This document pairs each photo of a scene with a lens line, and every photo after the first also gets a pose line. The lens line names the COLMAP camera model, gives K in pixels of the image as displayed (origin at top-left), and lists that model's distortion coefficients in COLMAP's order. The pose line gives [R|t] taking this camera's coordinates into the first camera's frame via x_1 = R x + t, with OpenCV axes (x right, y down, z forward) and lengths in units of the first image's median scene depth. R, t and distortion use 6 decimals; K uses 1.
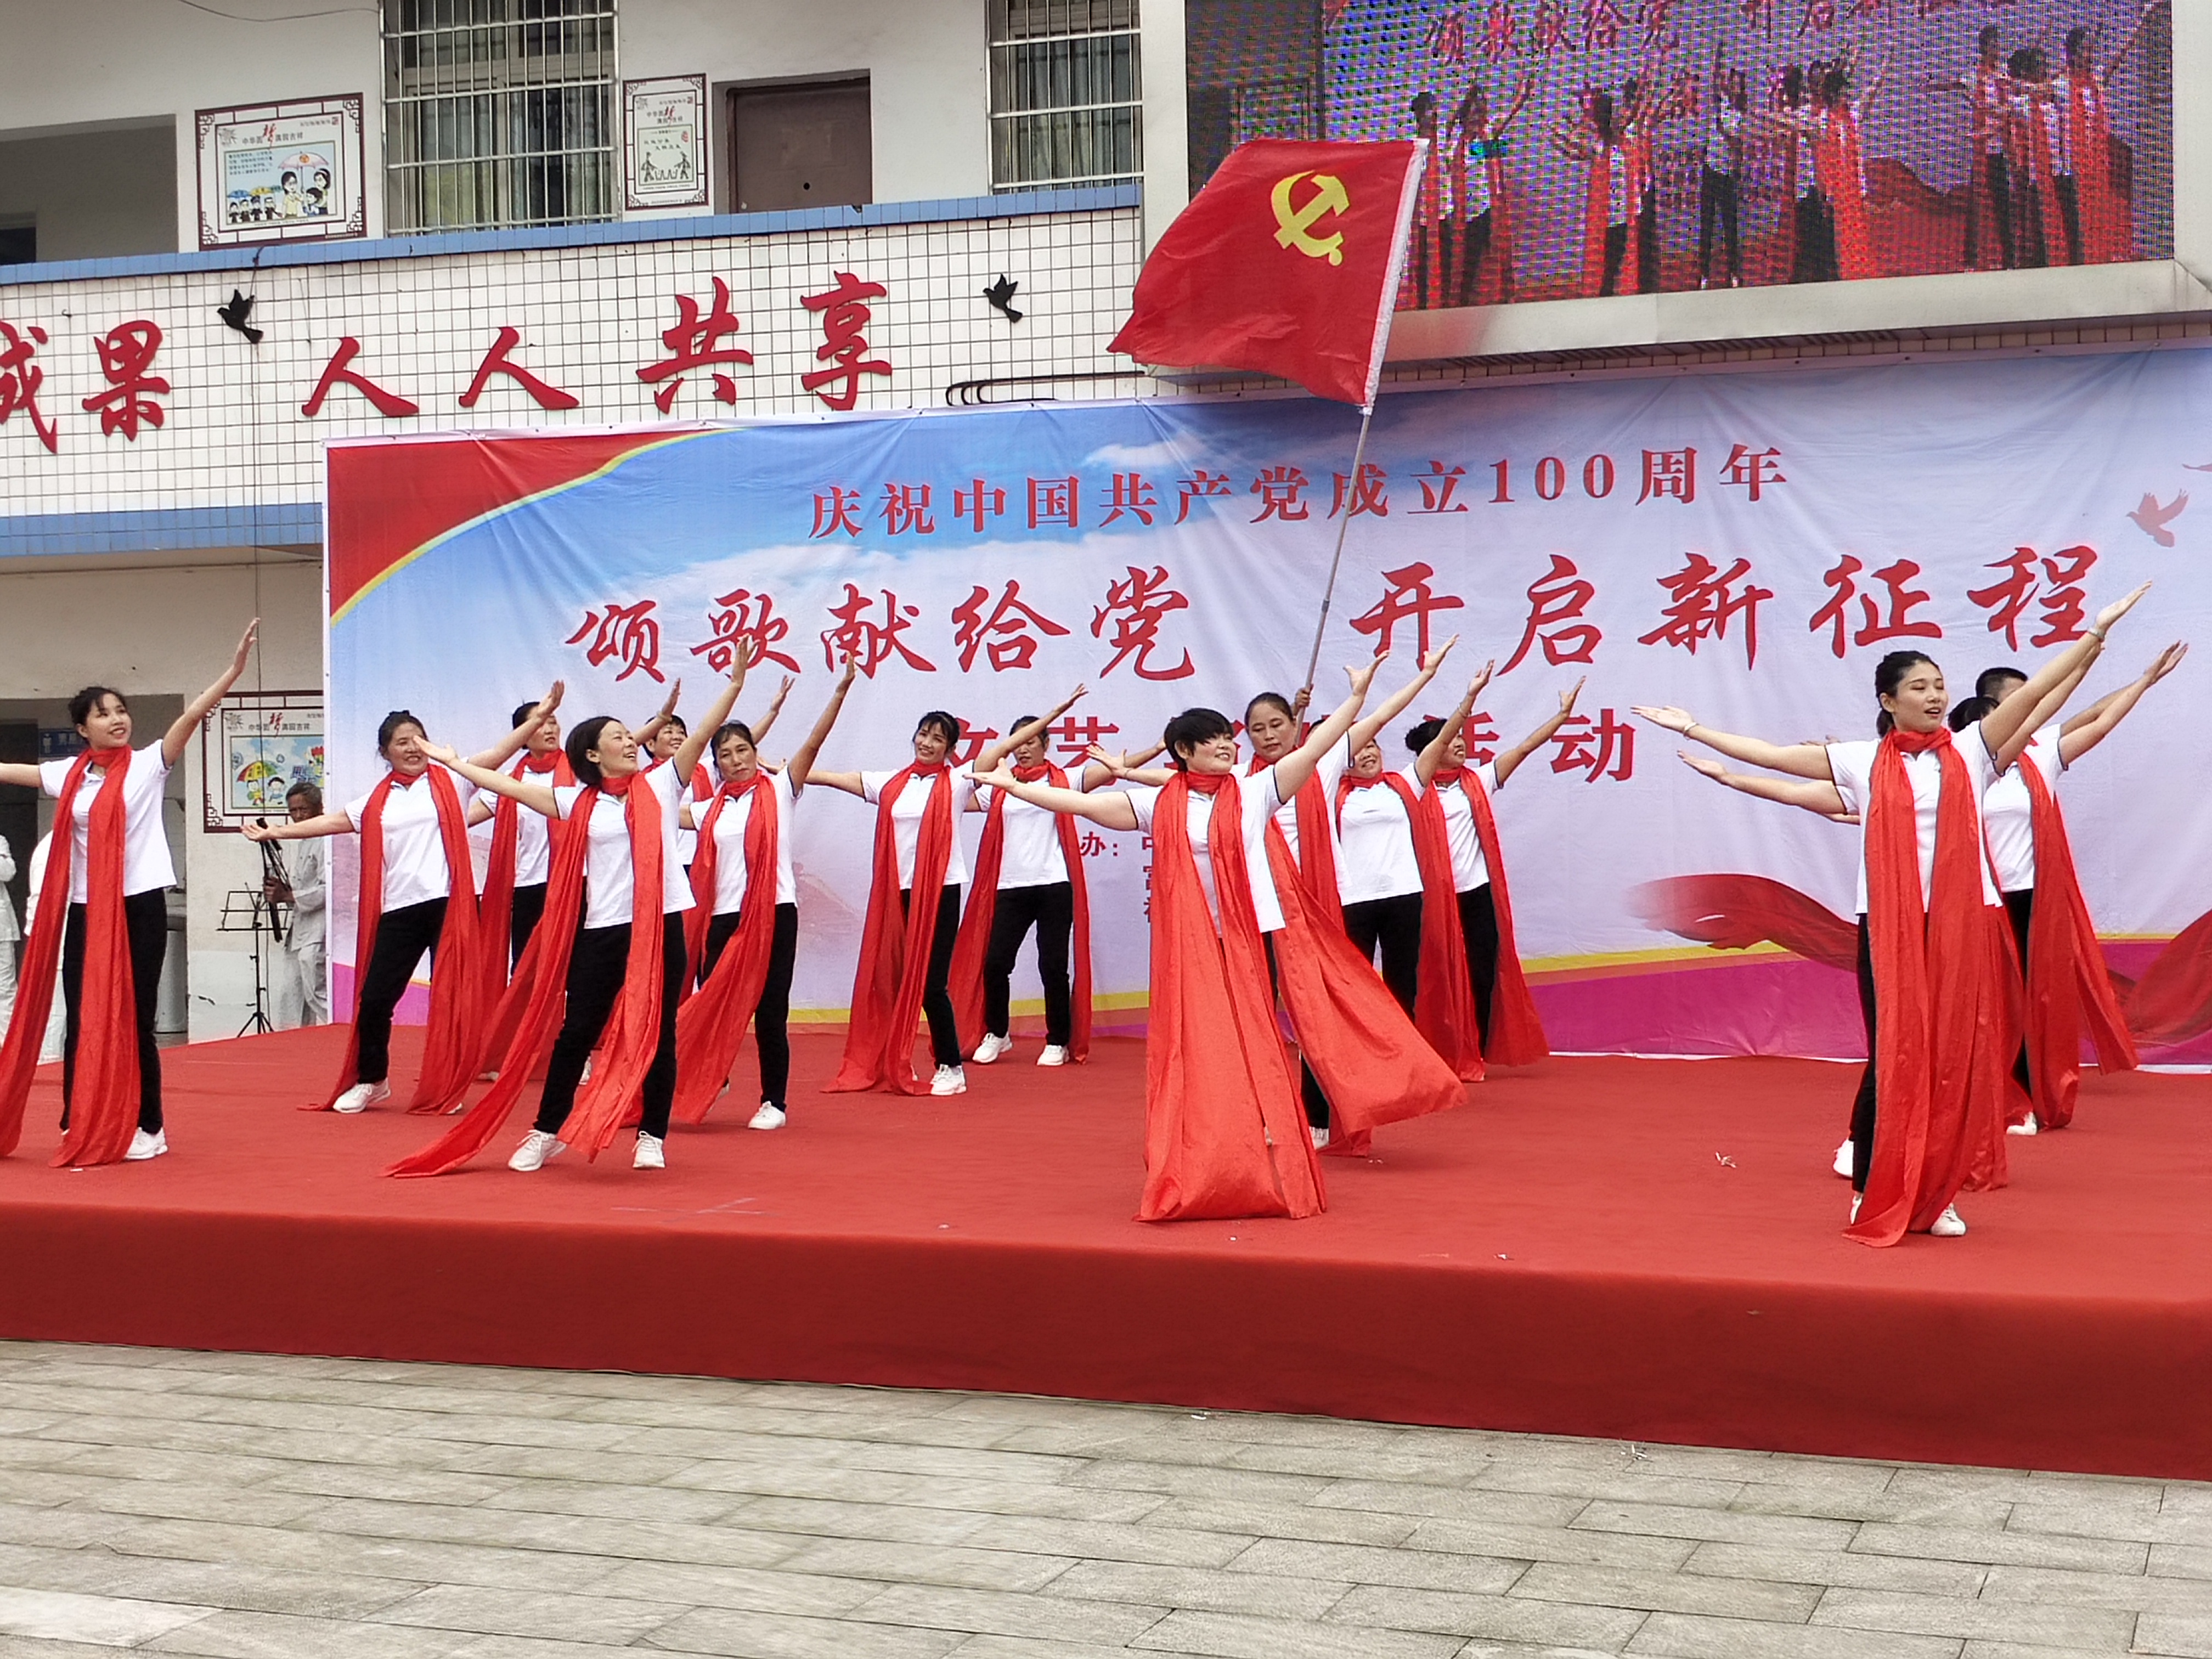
lens RADIAL K [[3100.0, 0, 1094.5], [0, 3100.0, 817.2], [0, 0, 1]] dist [0.214889, -0.853041]
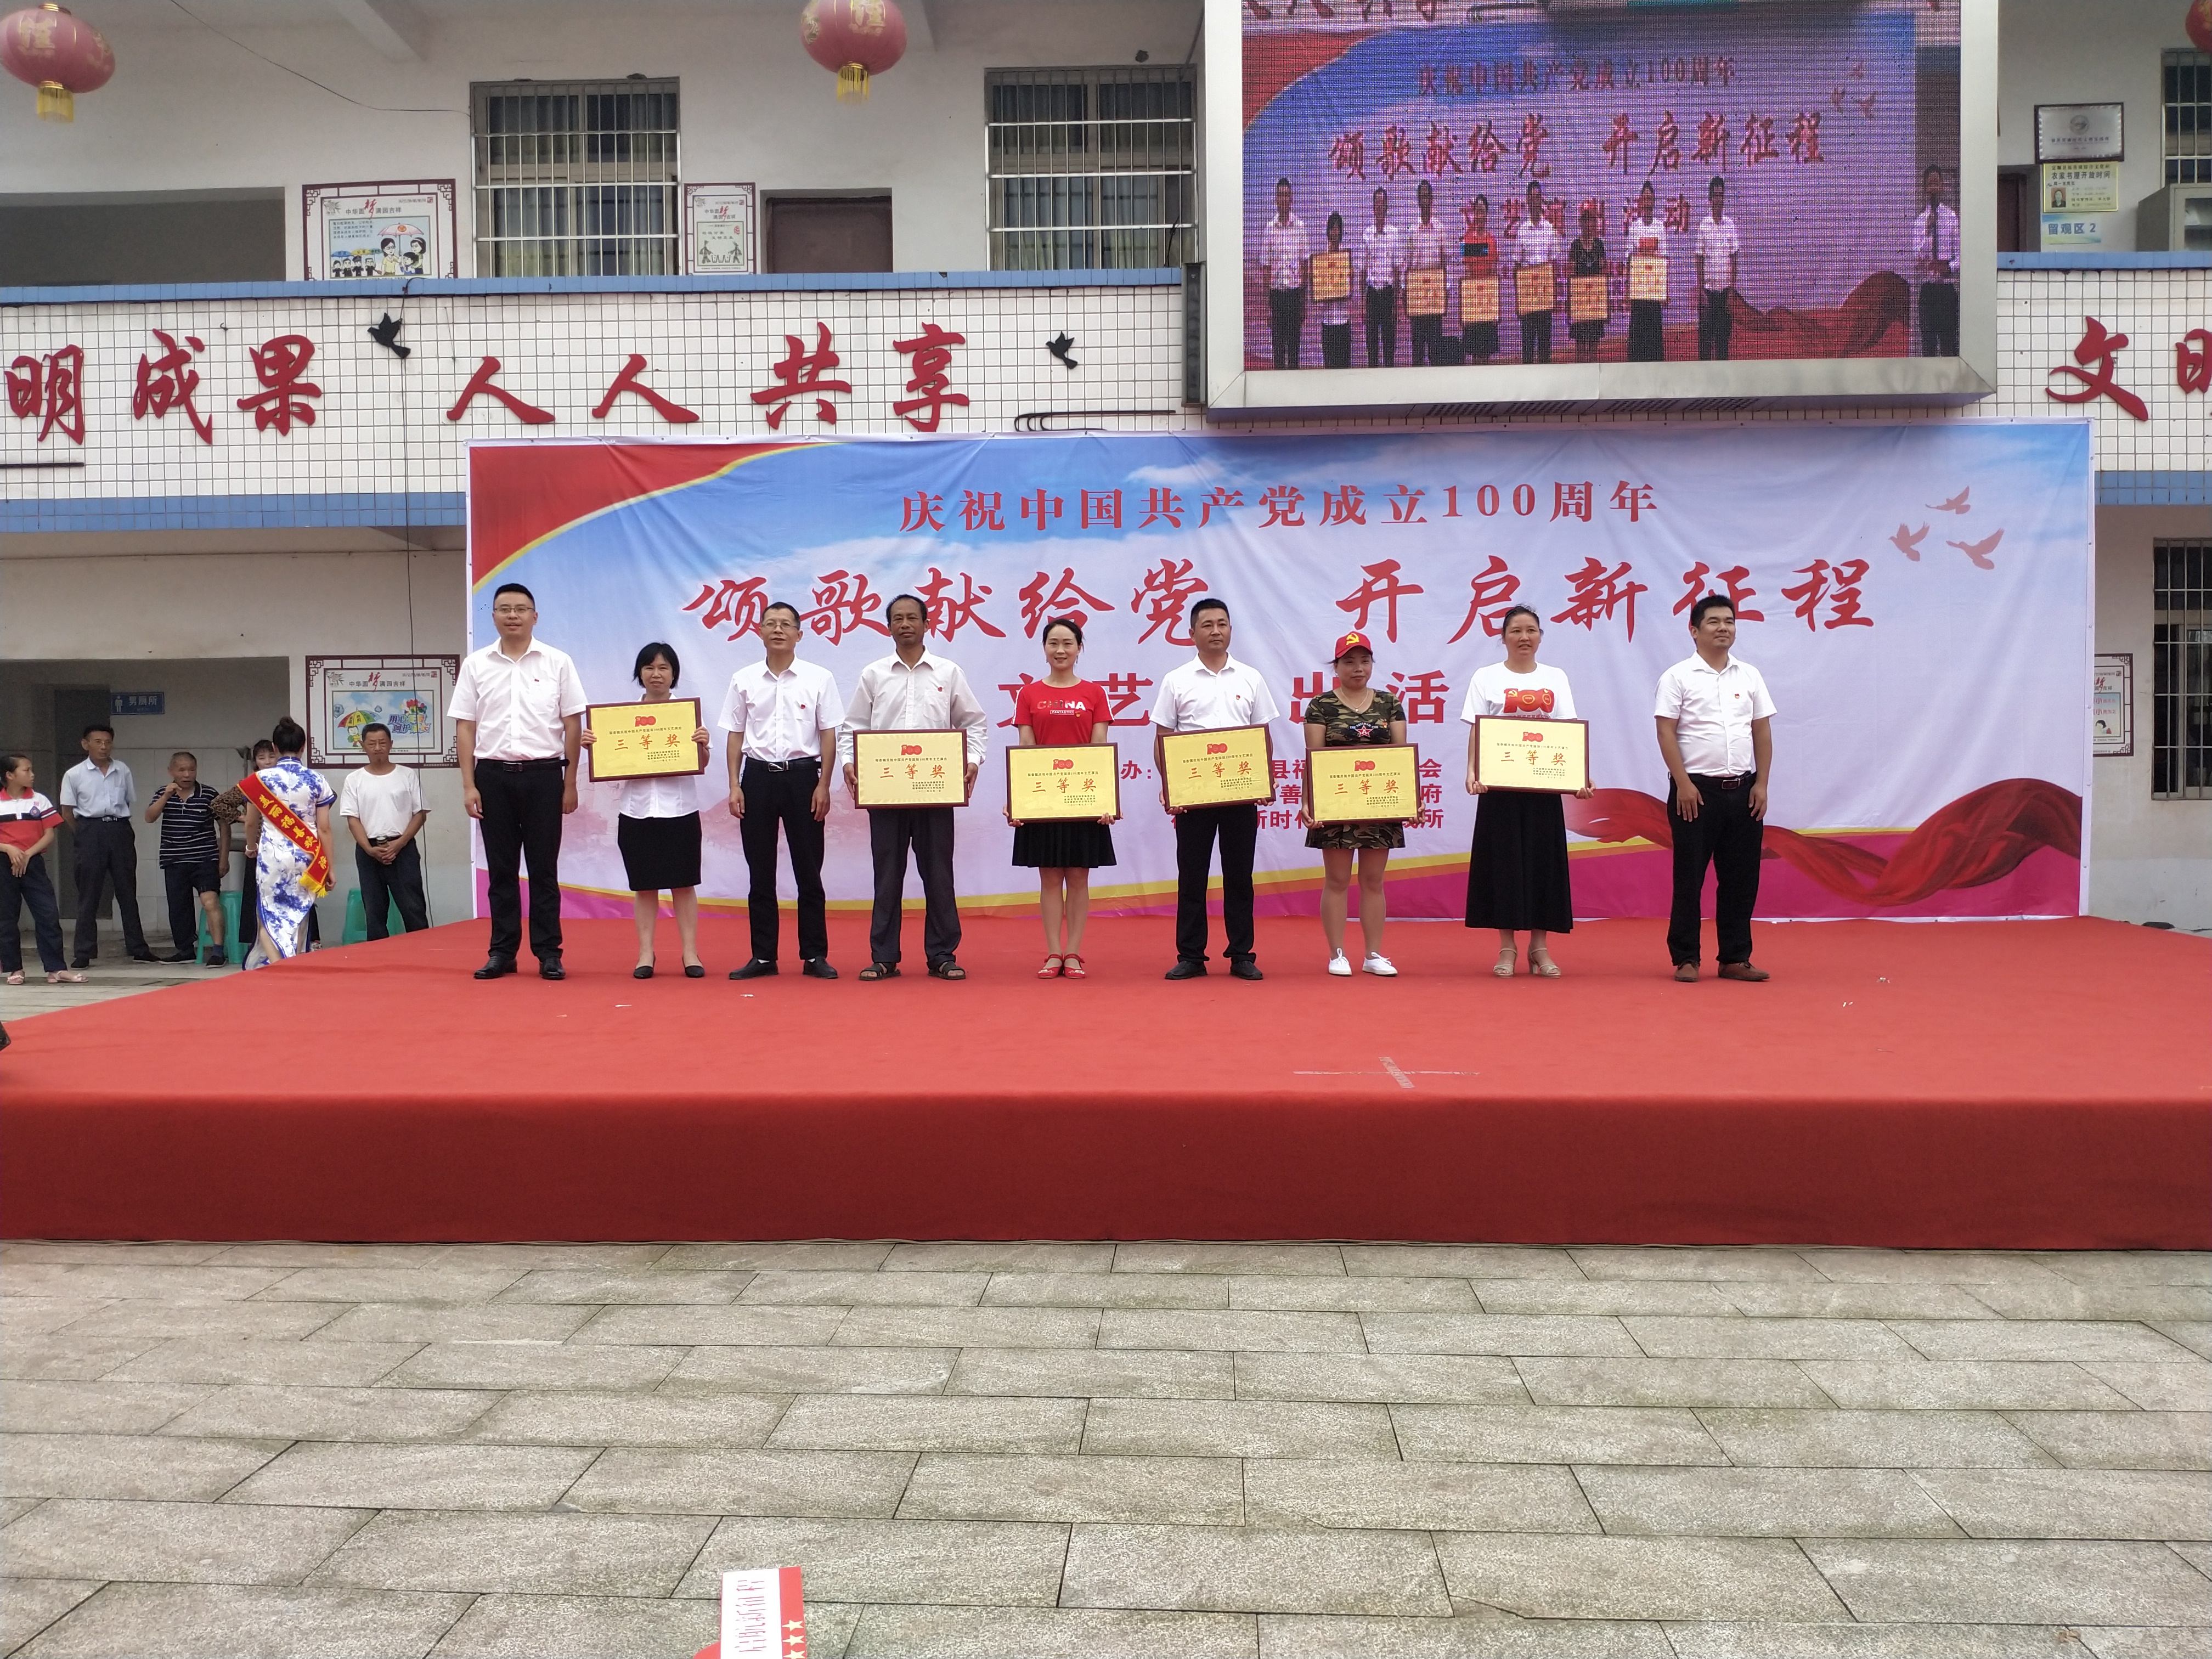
lens RADIAL K [[1763.2, 0, 1104.7], [0, 1763.2, 830.8], [0, 0, 1]] dist [0.076298, -0.153292]
pose [[0.955307, -0.003210, 0.295598, -0.221938], [-0.000190, 0.999934, 0.011472, 0.025315], [-0.295615, -0.011016, 0.955244, 0.270033]]
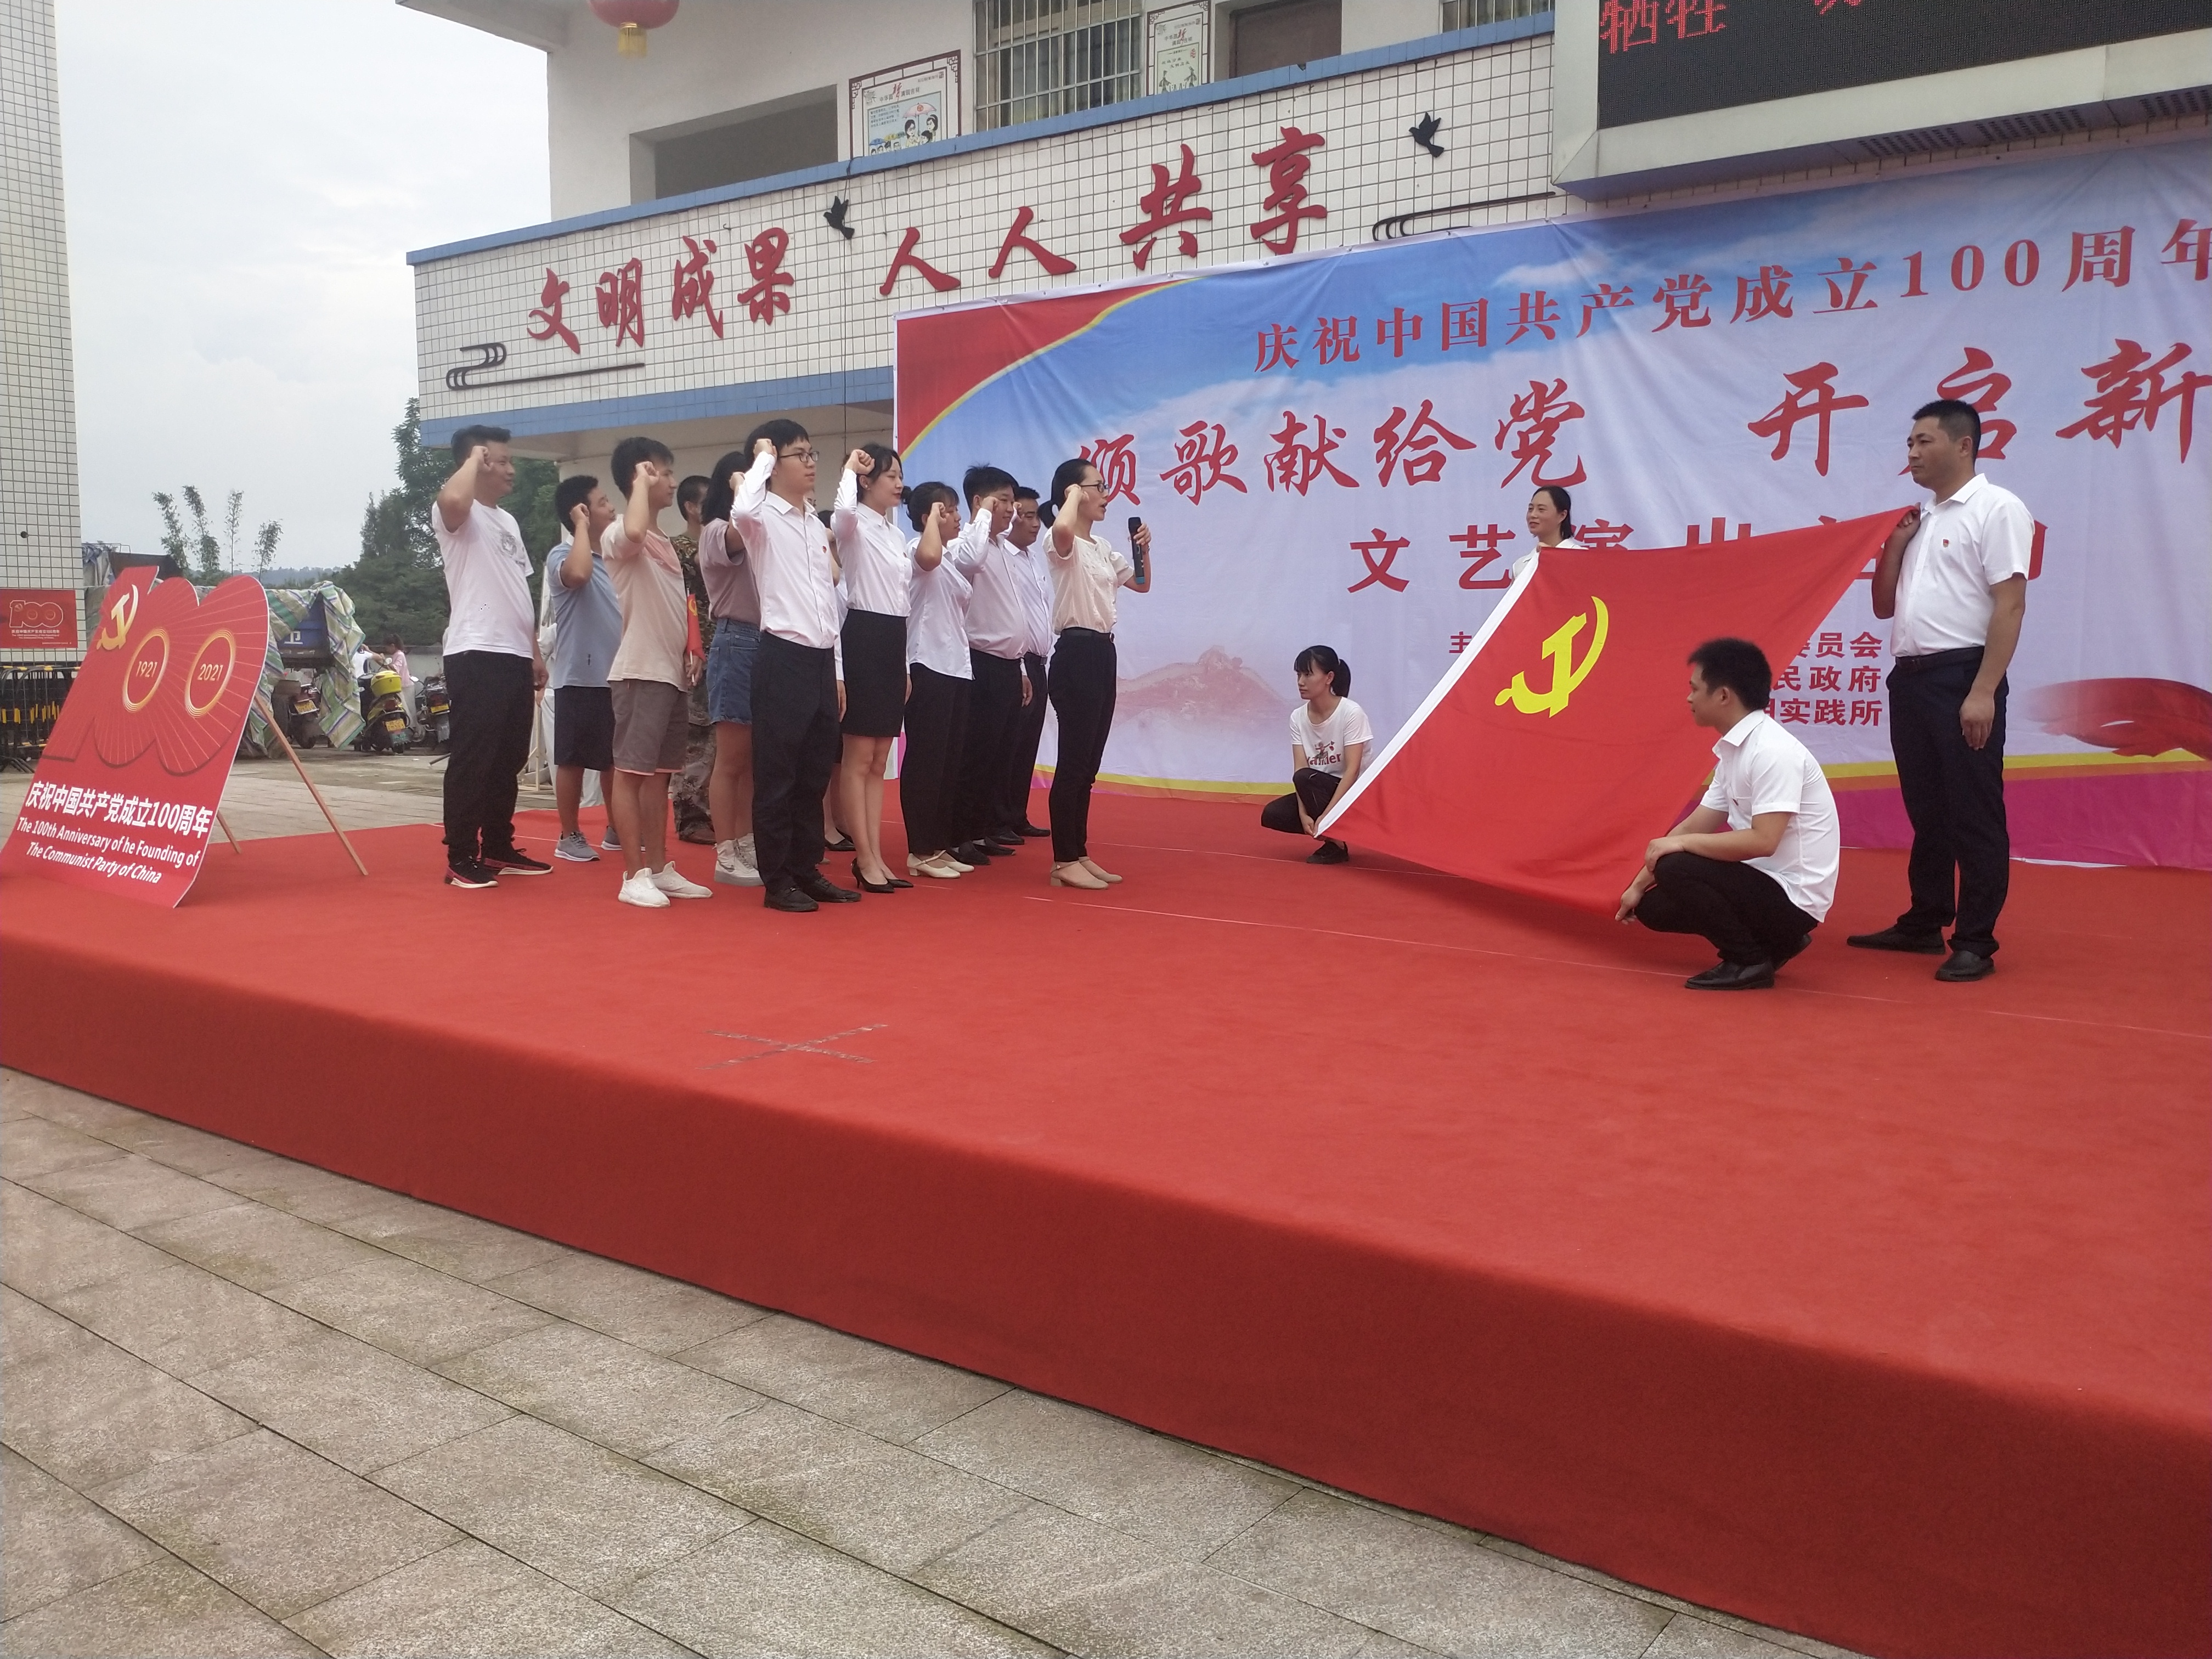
lens RADIAL K [[1763.2, 0, 1104.7], [0, 1763.2, 830.8], [0, 0, 1]] dist [0.076298, -0.153292]
pose [[0.958717, 0.046594, -0.280517, 0.046006], [-0.020573, 0.995265, 0.095001, 0.017420], [0.283615, -0.085308, 0.955136, 0.338592]]
